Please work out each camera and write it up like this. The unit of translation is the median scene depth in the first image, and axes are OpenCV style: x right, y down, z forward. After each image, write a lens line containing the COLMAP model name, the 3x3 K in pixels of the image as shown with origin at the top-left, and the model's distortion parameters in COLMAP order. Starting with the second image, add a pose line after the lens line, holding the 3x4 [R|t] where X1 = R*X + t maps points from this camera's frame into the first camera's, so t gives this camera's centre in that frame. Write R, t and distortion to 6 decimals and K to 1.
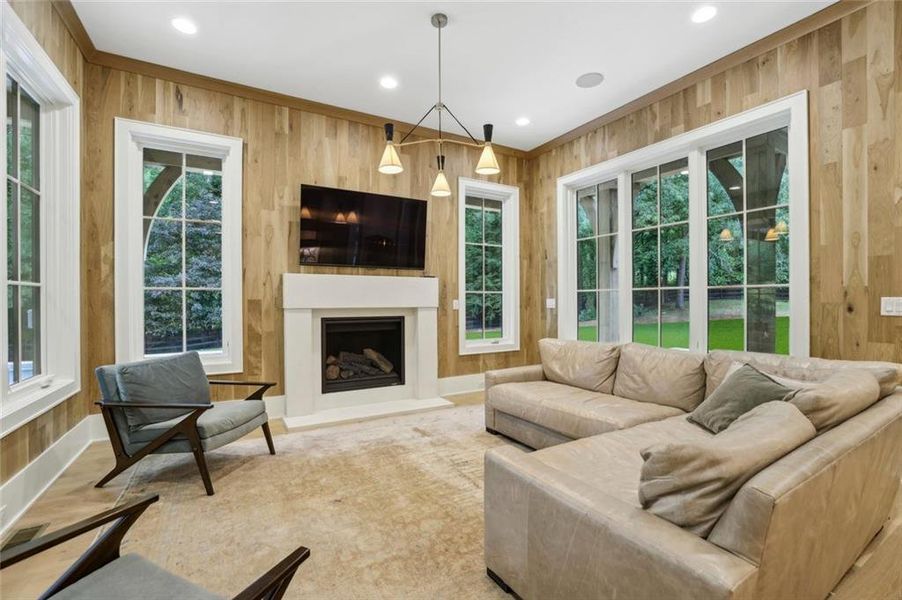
lens RADIAL K [[395.3, 0, 451.0], [0, 395.3, 300.0], [0, 0, 1]] dist [-0.018481, 0.000535]
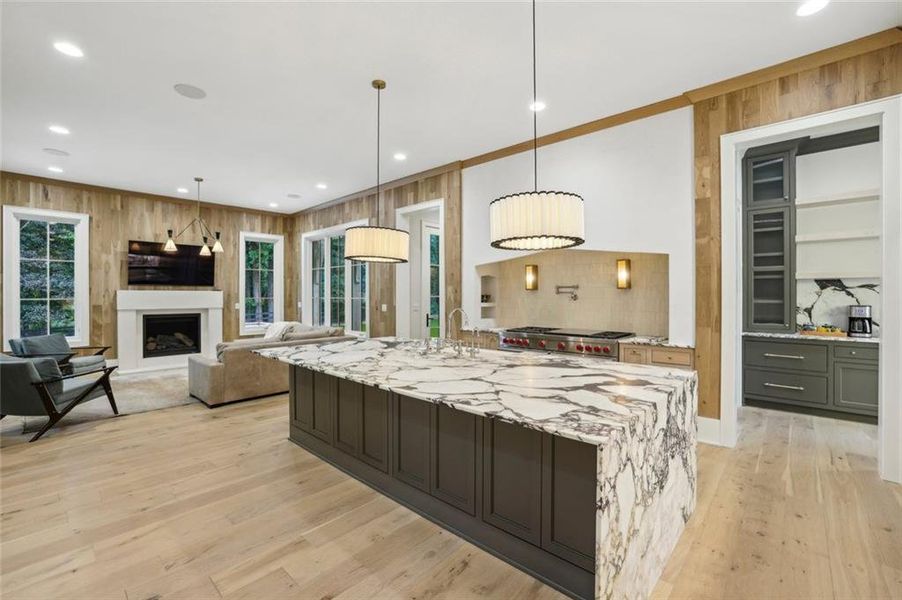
lens RADIAL K [[386.6, 0, 445.9], [0, 386.6, 293.8], [0, 0, 1]] dist [-0.038815, 0.016553]
pose [[0.955532, -0.000694, 0.294887, 0.465683], [0.002262, 0.999985, -0.004975, -0.037154], [-0.294879, 0.005420, 0.955519, -1.019651]]
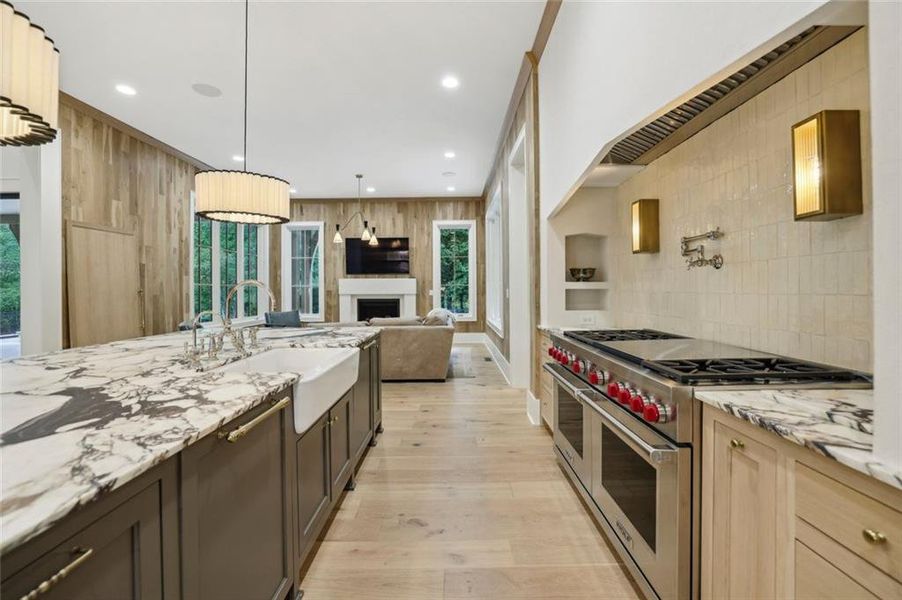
lens RADIAL K [[386.6, 0, 445.9], [0, 386.6, 293.8], [0, 0, 1]] dist [-0.038815, 0.016553]
pose [[0.861383, 0.000503, -0.507956, 1.150150], [0.004358, 0.999955, 0.008379, 0.002814], [0.507938, -0.009431, 0.861342, -0.554902]]
